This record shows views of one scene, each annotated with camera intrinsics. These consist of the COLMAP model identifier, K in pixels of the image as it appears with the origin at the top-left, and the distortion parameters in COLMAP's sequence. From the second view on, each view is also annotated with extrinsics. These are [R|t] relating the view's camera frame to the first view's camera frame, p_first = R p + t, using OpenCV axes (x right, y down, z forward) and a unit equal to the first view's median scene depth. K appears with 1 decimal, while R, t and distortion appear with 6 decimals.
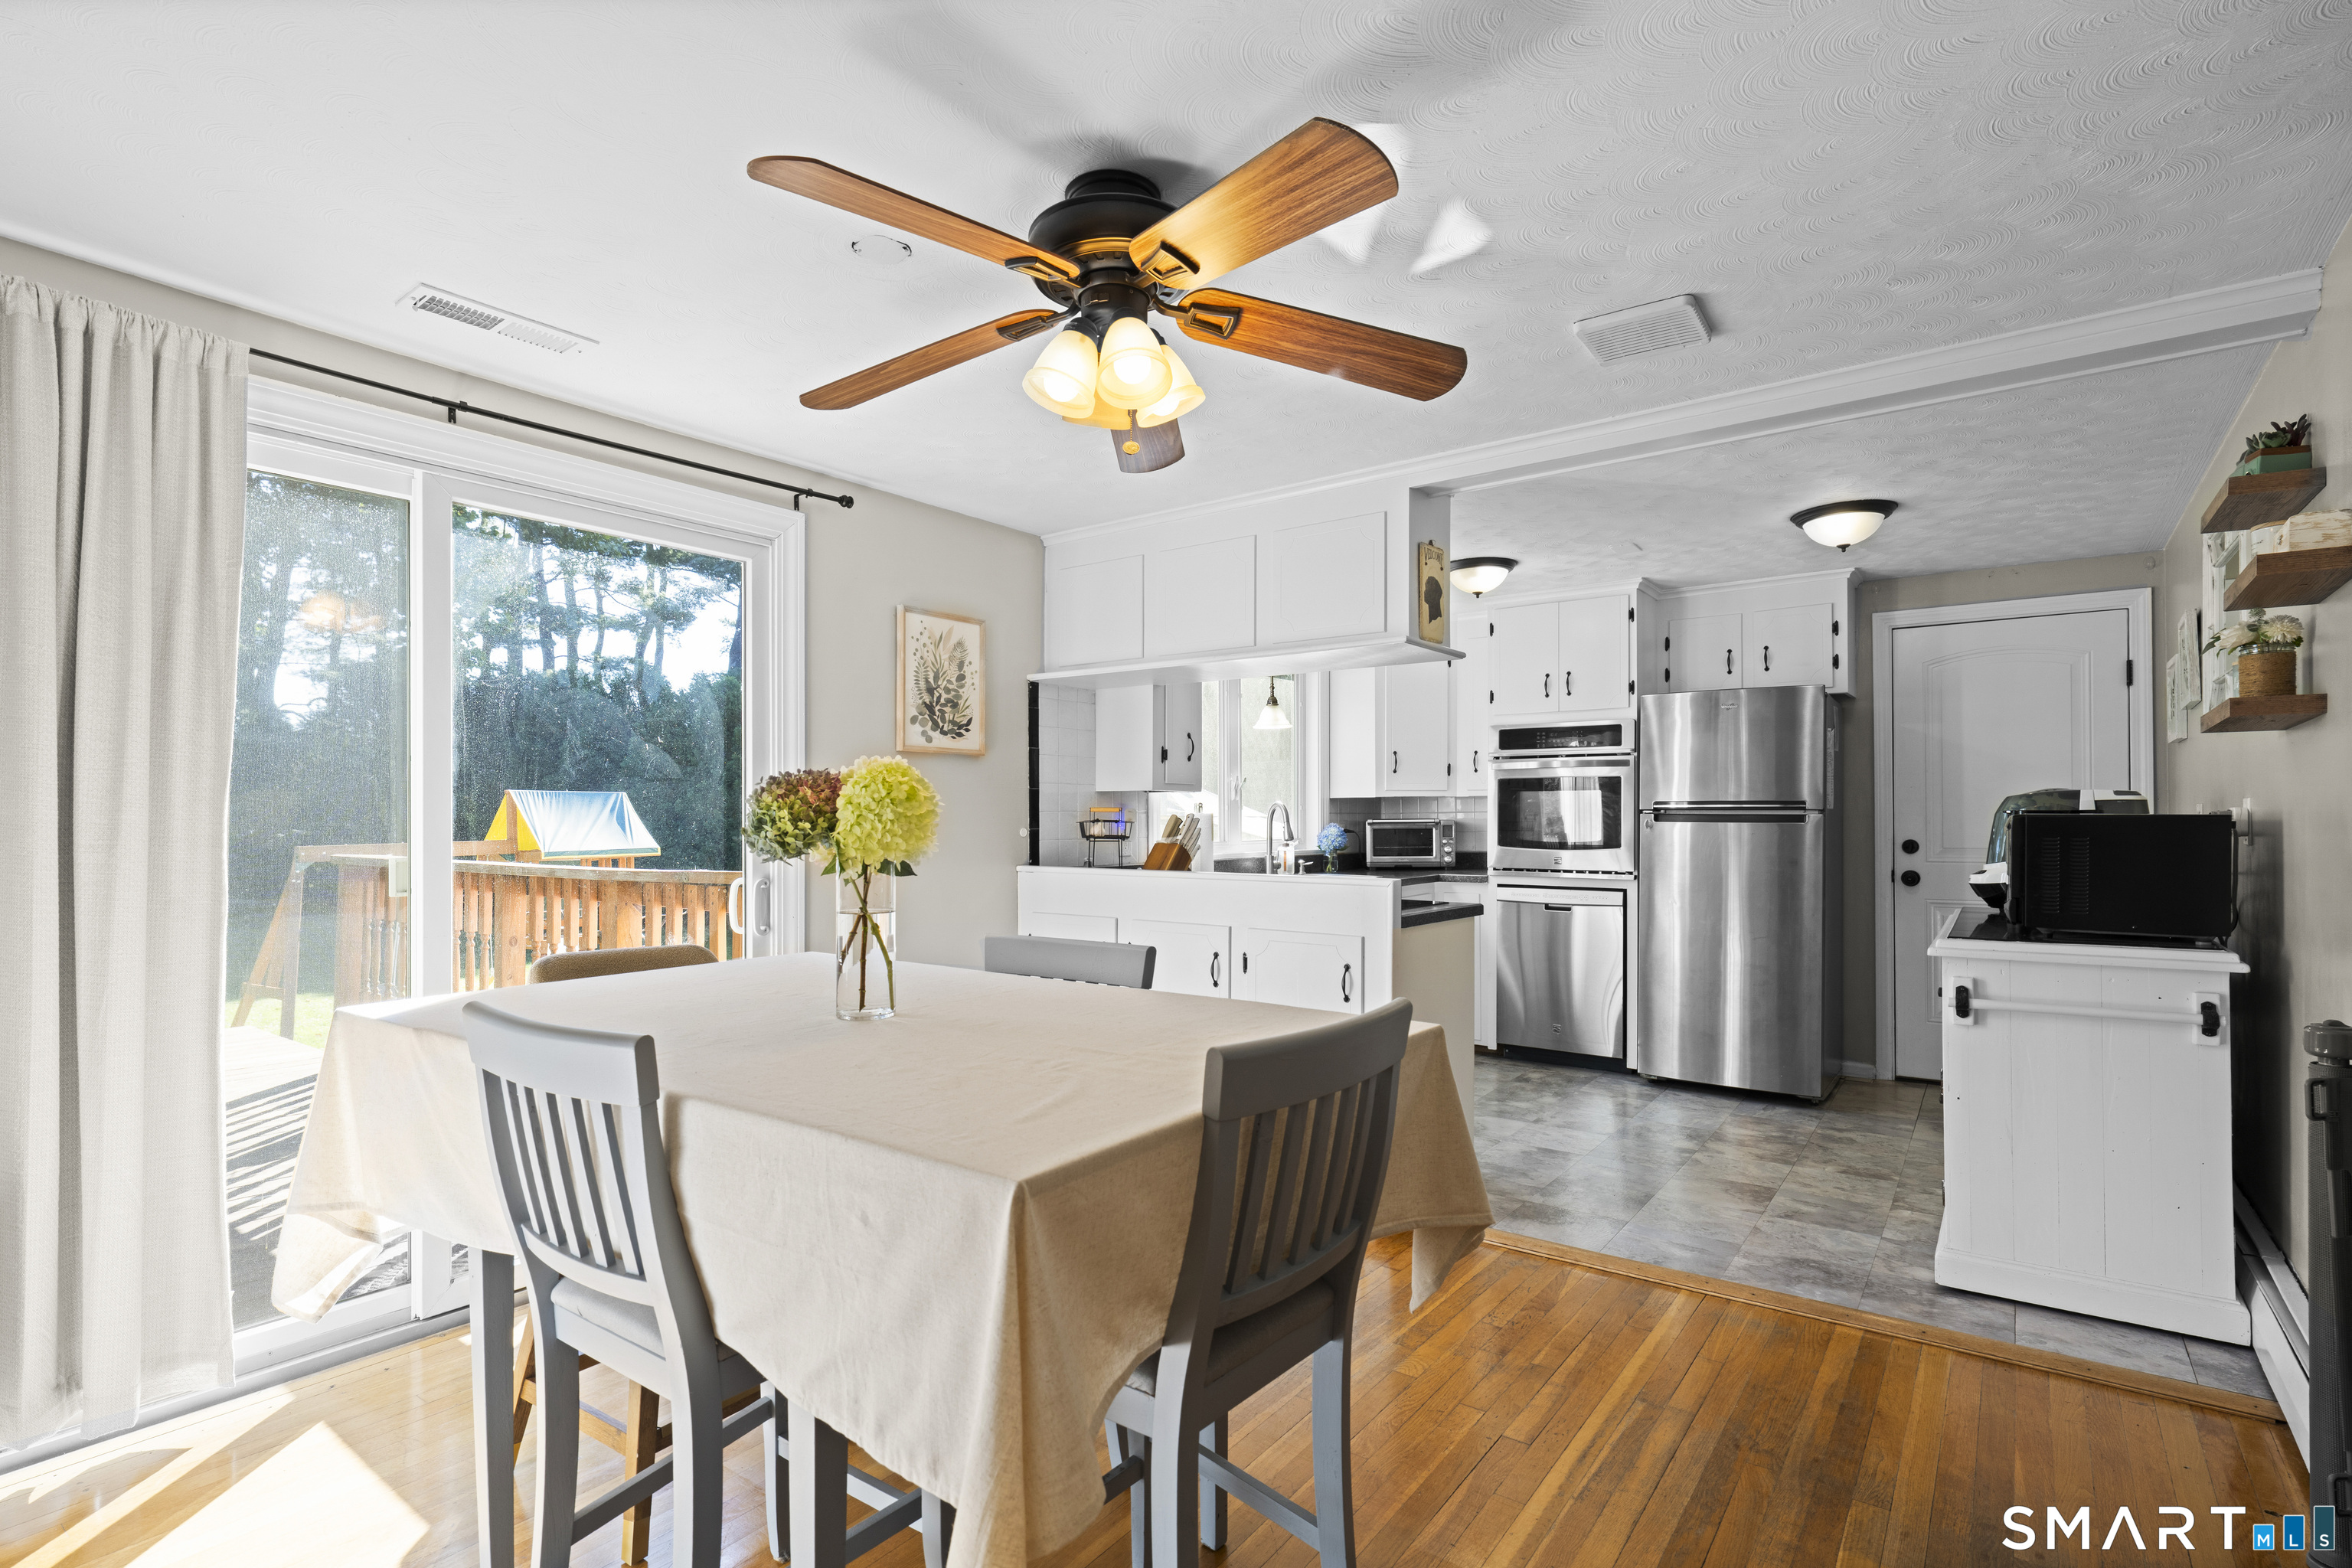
lens RADIAL K [[1130.8, 0, 1177.7], [0, 1130.8, 819.3], [0, 0, 1]] dist [0.009950, -0.003148]
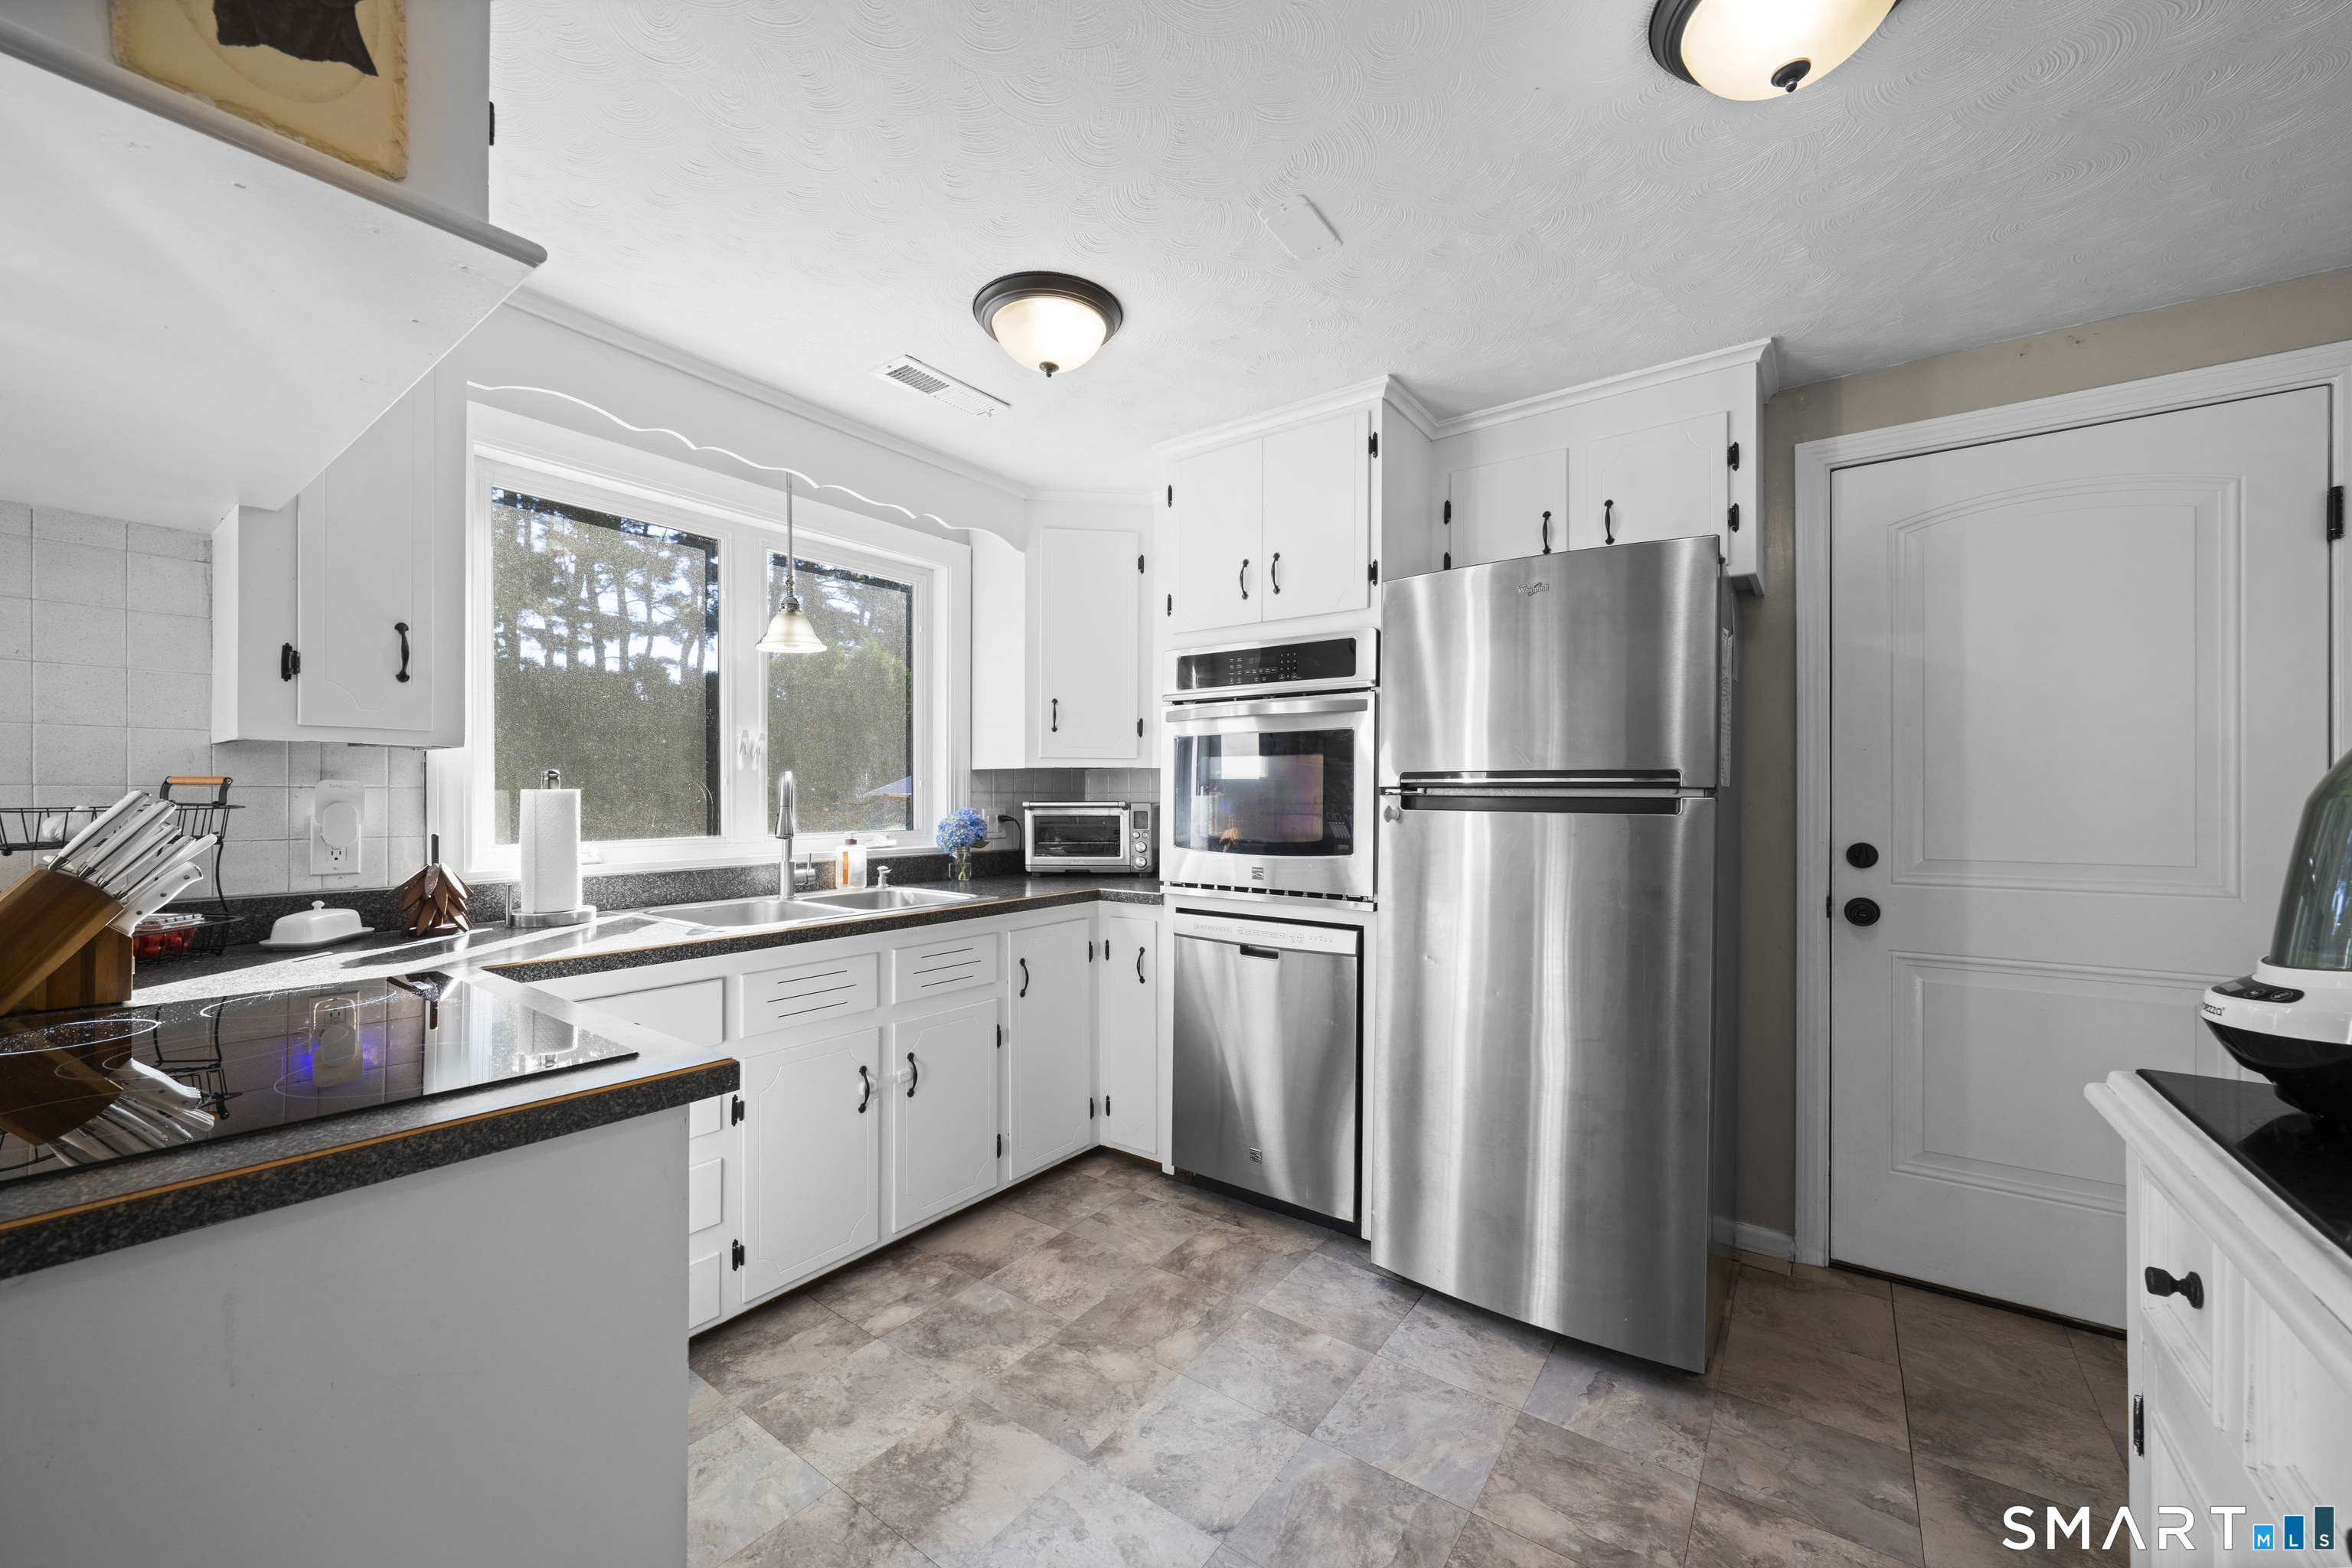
lens RADIAL K [[896.7, 0, 1165.6], [0, 896.7, 800.8], [0, 0, 1]] dist [-0.003973, -0.000572]
pose [[0.999981, 0.004494, -0.004154, 0.302029], [-0.004480, 0.999984, 0.003444, -0.003008], [0.004170, -0.003425, 0.999985, 0.554783]]
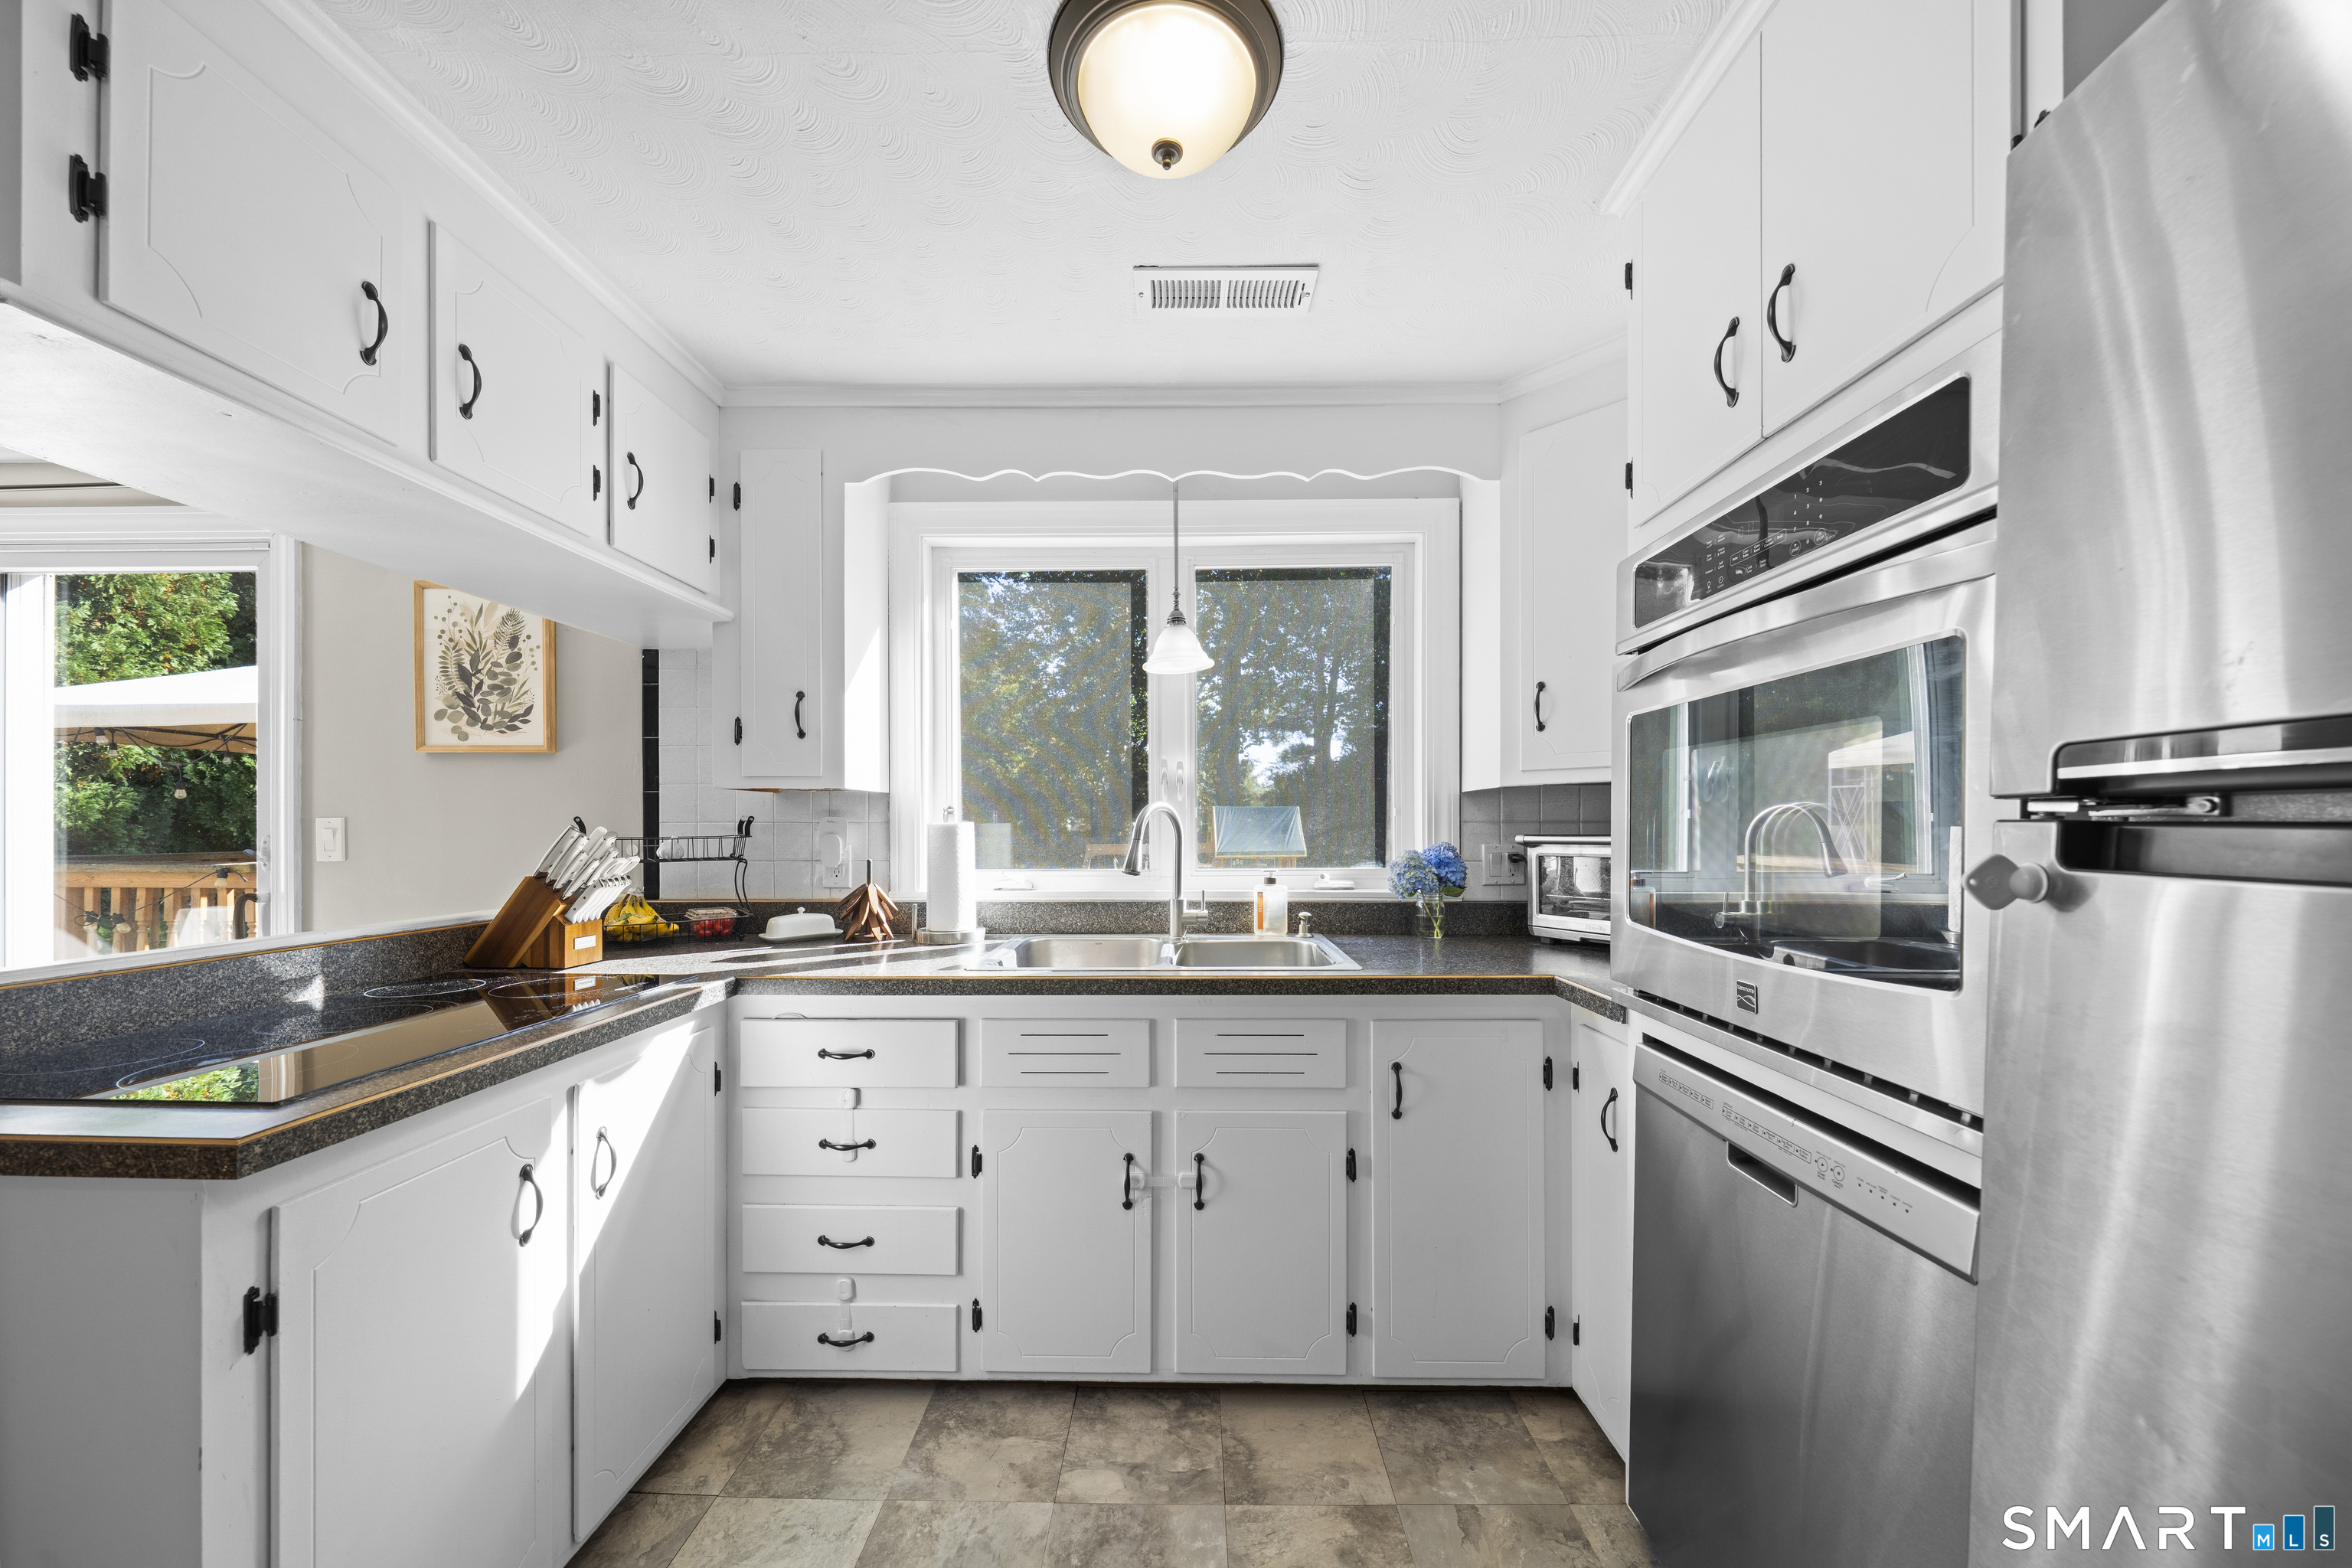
lens RADIAL K [[823.1, 0, 1175.2], [0, 823.1, 829.1], [0, 0, 1]] dist [-0.004278, 0.000196]
pose [[0.578260, 0.003643, -0.815844, 0.434535], [-0.001249, 0.999993, 0.003580, -0.003923], [0.815851, -0.001051, 0.578261, 0.812249]]
